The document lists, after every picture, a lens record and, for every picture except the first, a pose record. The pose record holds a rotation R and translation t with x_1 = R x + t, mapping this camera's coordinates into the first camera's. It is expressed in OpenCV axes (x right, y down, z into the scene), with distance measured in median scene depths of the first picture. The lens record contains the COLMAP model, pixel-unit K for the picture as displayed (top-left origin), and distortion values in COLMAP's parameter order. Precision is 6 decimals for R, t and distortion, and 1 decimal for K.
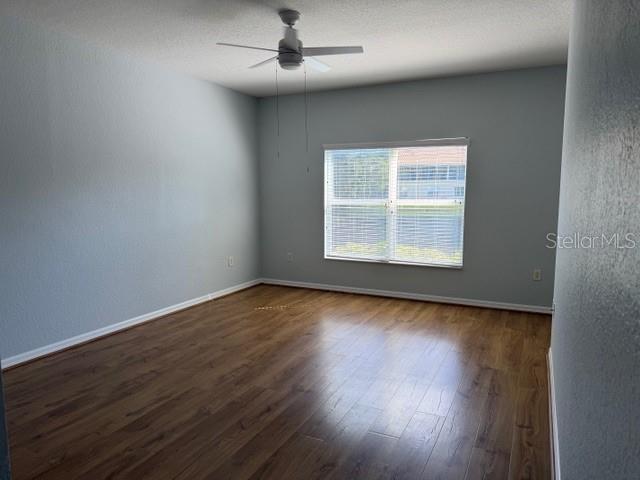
lens RADIAL K [[454.7, 0, 316.7], [0, 454.7, 236.4], [0, 0, 1]] dist [0.050662, -0.042800]
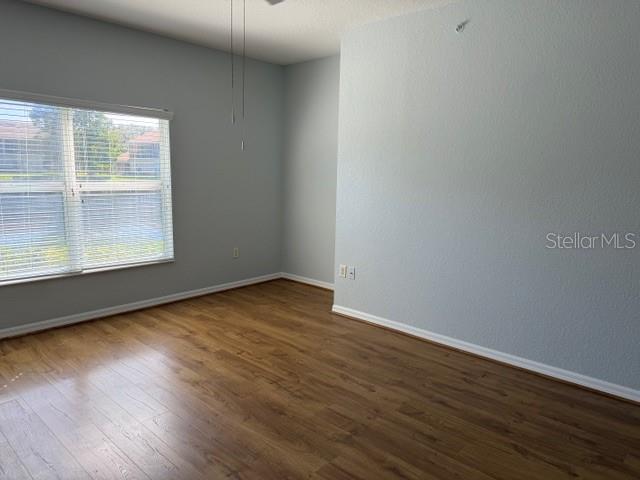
lens RADIAL K [[454.7, 0, 316.9], [0, 454.7, 243.2], [0, 0, 1]] dist [0.050662, -0.042800]
pose [[0.299639, -0.147185, 0.942631, -0.434154], [0.081192, 0.988378, 0.128520, -0.055266], [-0.950591, 0.038024, 0.308107, 0.470884]]
